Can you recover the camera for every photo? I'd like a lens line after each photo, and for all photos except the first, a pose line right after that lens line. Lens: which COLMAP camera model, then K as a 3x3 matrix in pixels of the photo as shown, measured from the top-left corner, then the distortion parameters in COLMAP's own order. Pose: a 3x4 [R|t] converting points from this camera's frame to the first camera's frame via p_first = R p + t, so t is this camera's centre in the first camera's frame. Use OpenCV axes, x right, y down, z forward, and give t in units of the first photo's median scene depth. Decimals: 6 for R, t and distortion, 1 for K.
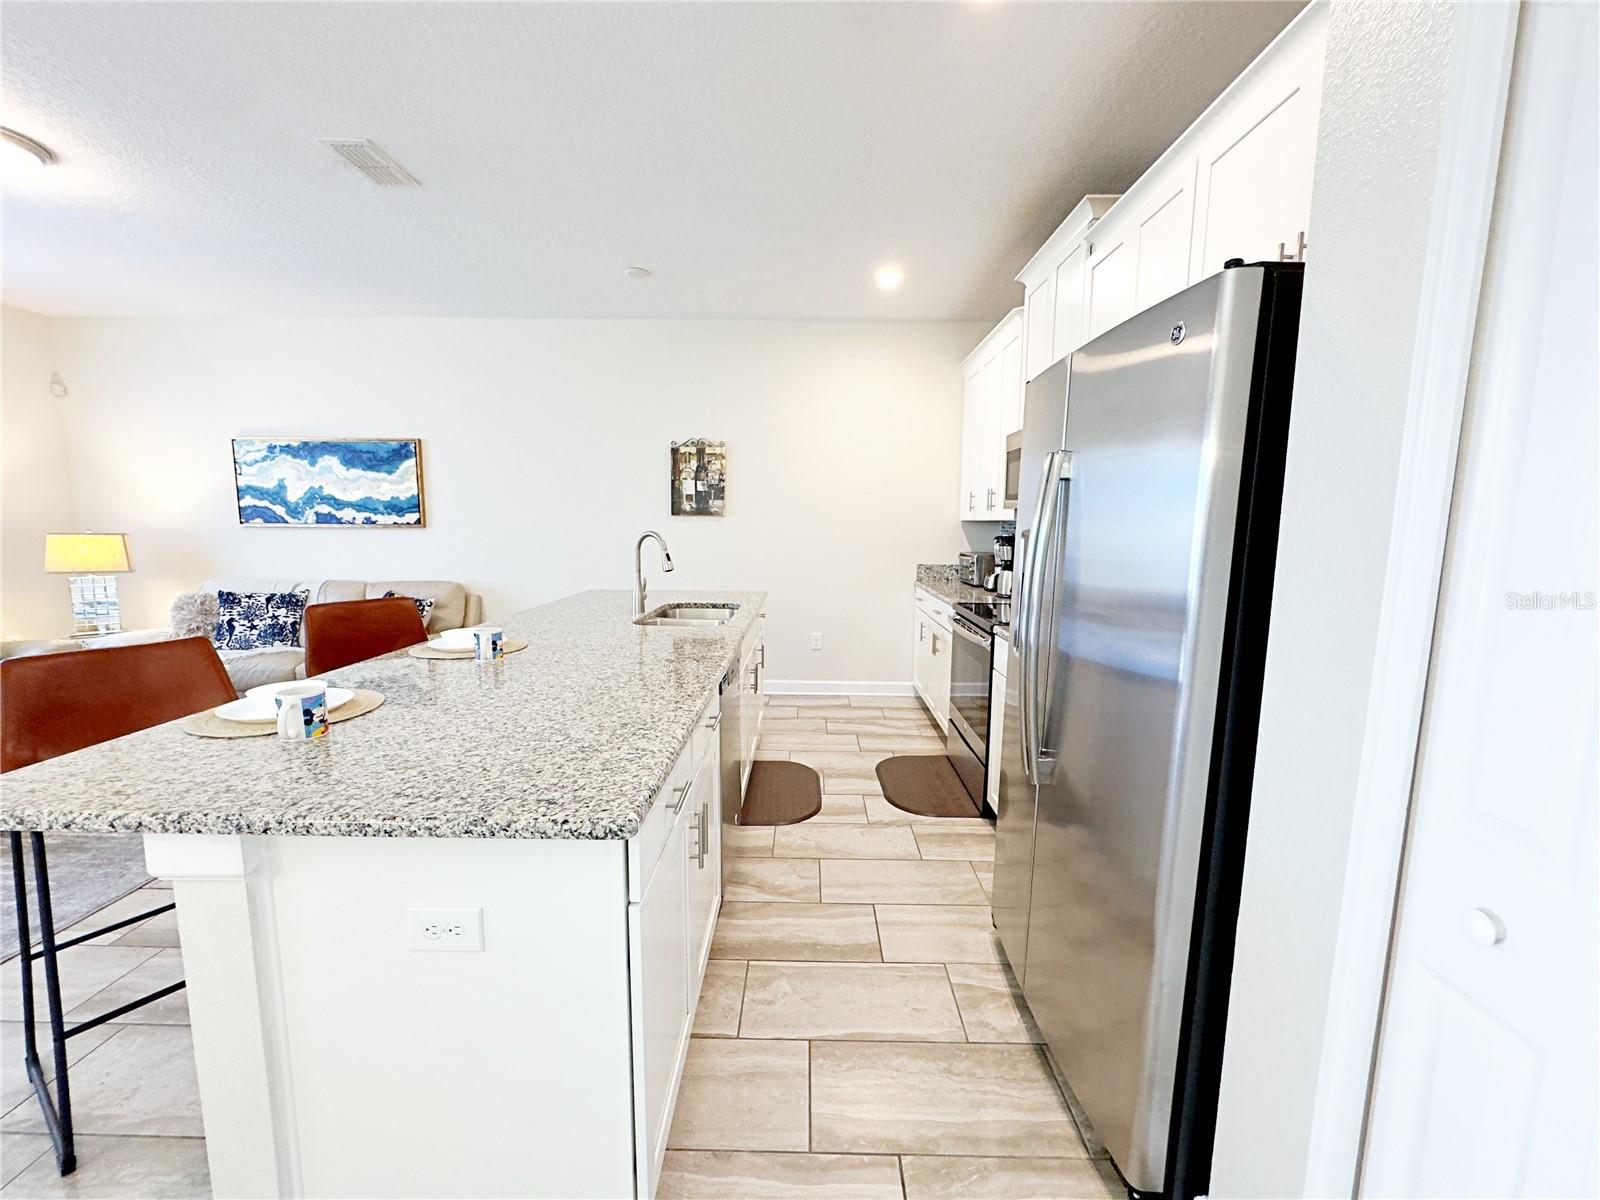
lens RADIAL K [[635.9, 0, 799.1], [0, 635.9, 600.5], [0, 0, 1]] dist [-0.003976, 0.000535]
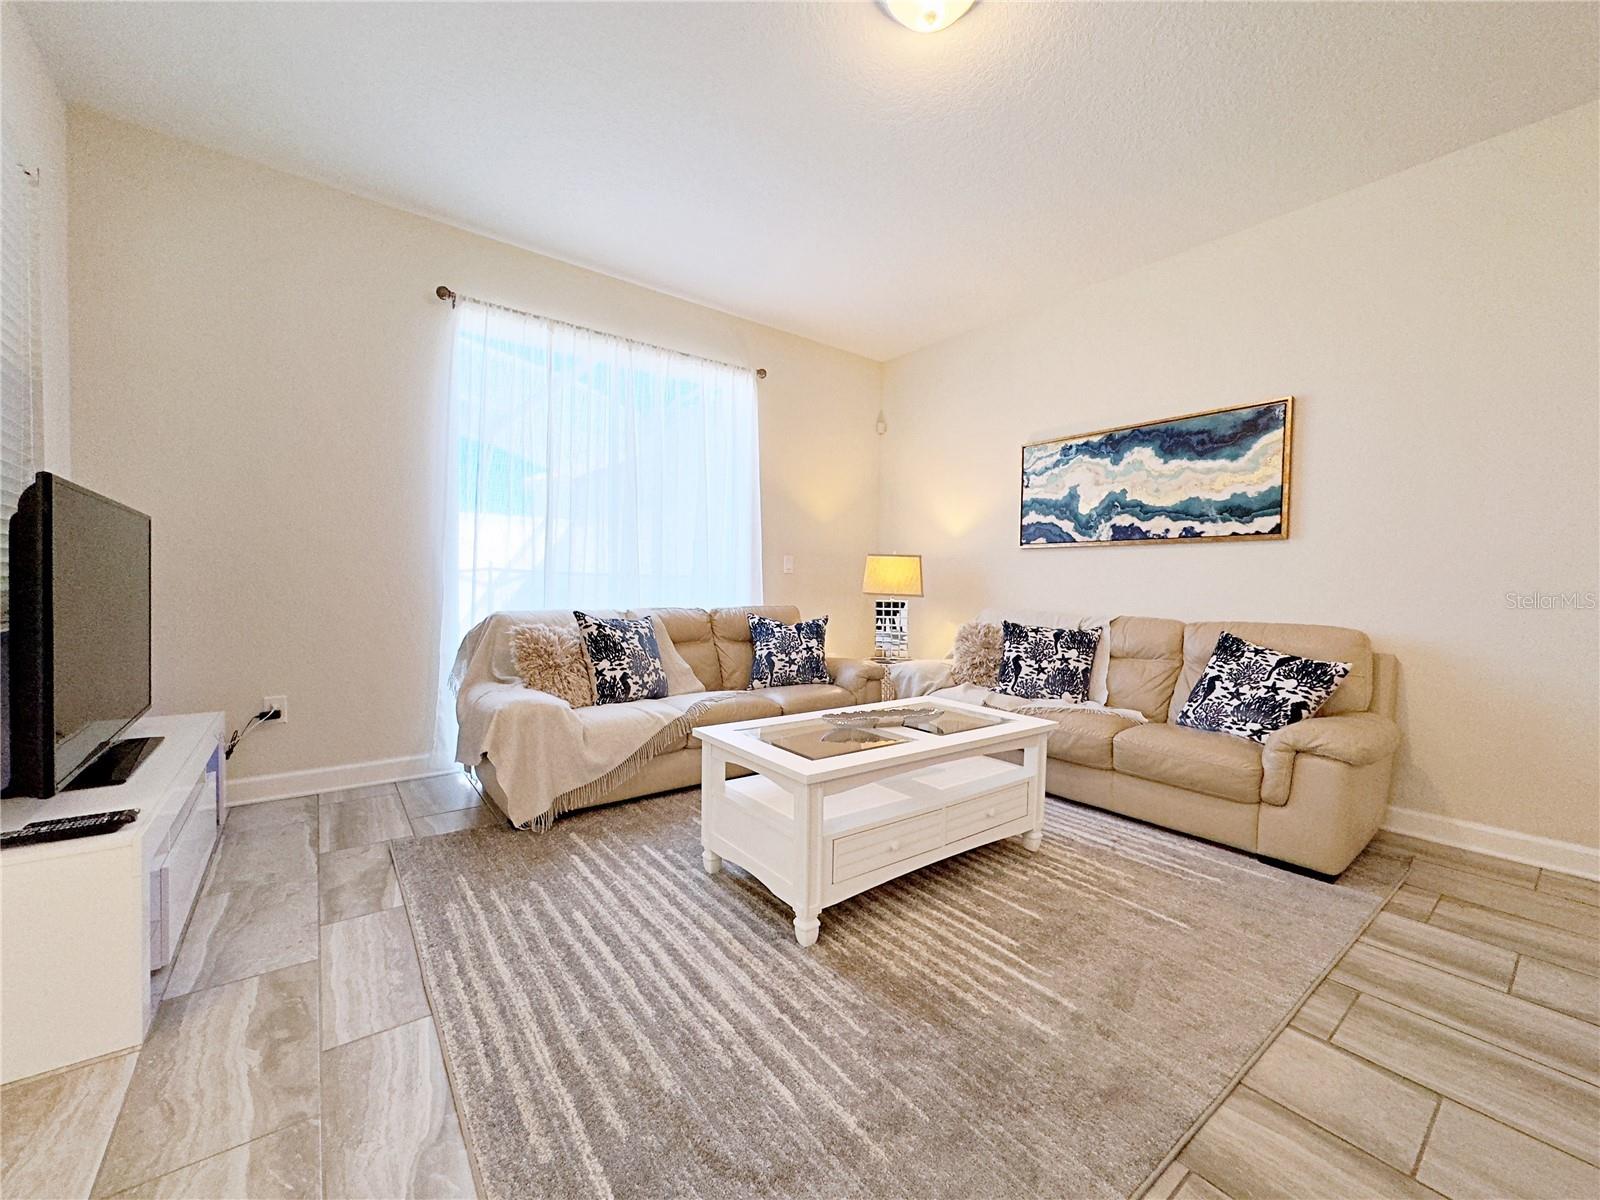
lens RADIAL K [[635.9, 0, 799.1], [0, 635.9, 600.5], [0, 0, 1]] dist [-0.003976, 0.000535]
pose [[0.619908, 0.022775, -0.784344, -0.405071], [-0.106796, 0.992726, -0.055581, 0.030179], [0.777373, 0.118220, 0.617831, 0.261784]]
